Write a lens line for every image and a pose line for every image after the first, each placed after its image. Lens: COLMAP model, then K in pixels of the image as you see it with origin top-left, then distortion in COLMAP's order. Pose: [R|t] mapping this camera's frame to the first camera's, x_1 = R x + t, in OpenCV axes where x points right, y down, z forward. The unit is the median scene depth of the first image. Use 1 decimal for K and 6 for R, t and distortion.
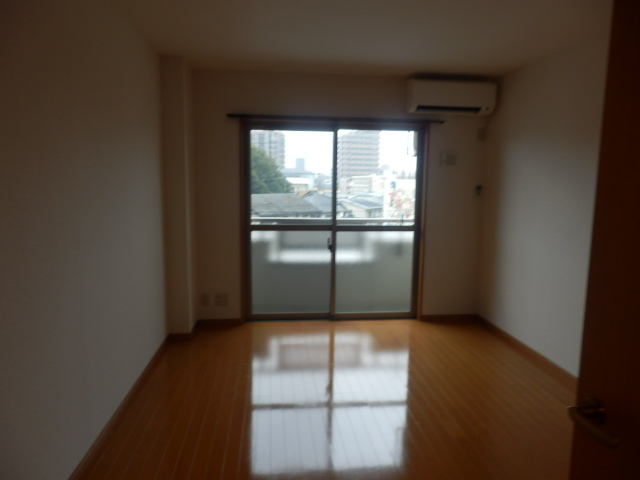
lens RADIAL K [[447.1, 0, 320.5], [0, 447.1, 240.8], [0, 0, 1]] dist [-0.004259, 0.004268]
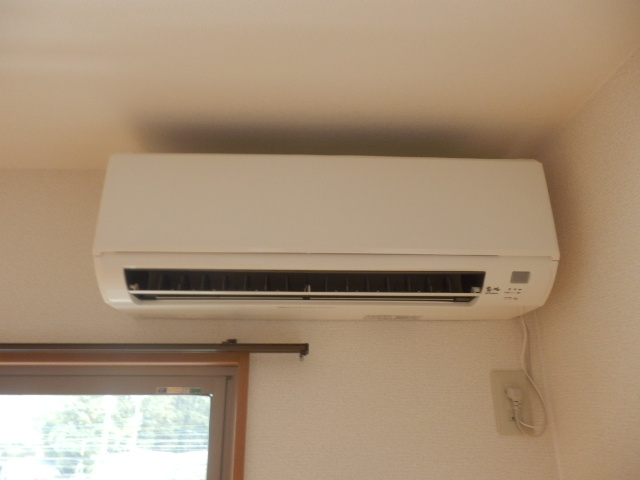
lens RADIAL K [[447.1, 0, 320.3], [0, 447.1, 242.2], [0, 0, 1]] dist [-0.004259, 0.004268]
pose [[0.996861, -0.041195, -0.067605, 0.276102], [0.006548, 0.893931, -0.448156, -0.204368], [0.078896, 0.446307, 0.891395, 0.745281]]
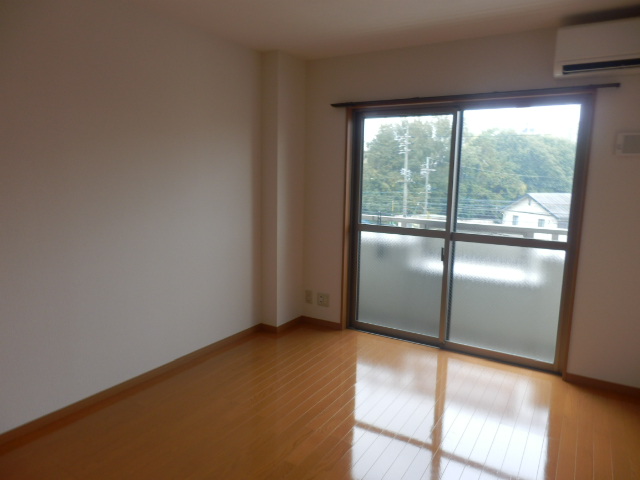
lens RADIAL K [[447.1, 0, 321.1], [0, 447.1, 240.5], [0, 0, 1]] dist [-0.004259, 0.004268]
pose [[0.791174, 0.092433, -0.604566, 0.320994], [-0.088003, 0.995432, 0.037027, -0.027873], [0.605227, 0.023909, 0.795694, 0.218516]]
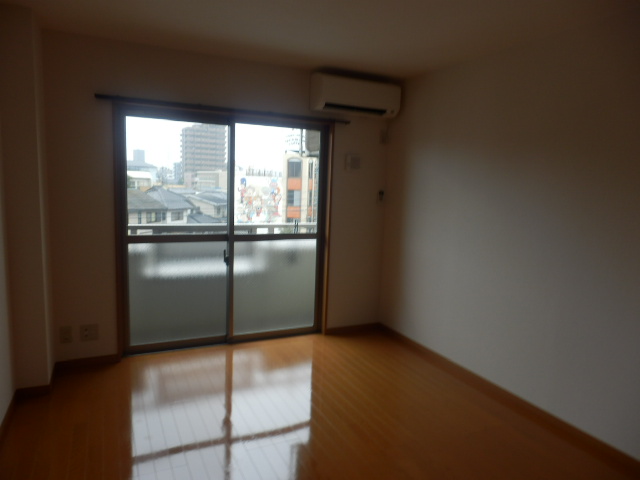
lens RADIAL K [[447.1, 0, 318.6], [0, 447.1, 240.0], [0, 0, 1]] dist [-0.004259, 0.004268]
pose [[0.943509, -0.021001, 0.330682, -0.093219], [0.018658, 0.999773, 0.010260, -0.028282], [-0.330822, -0.003511, 0.943687, 0.126400]]
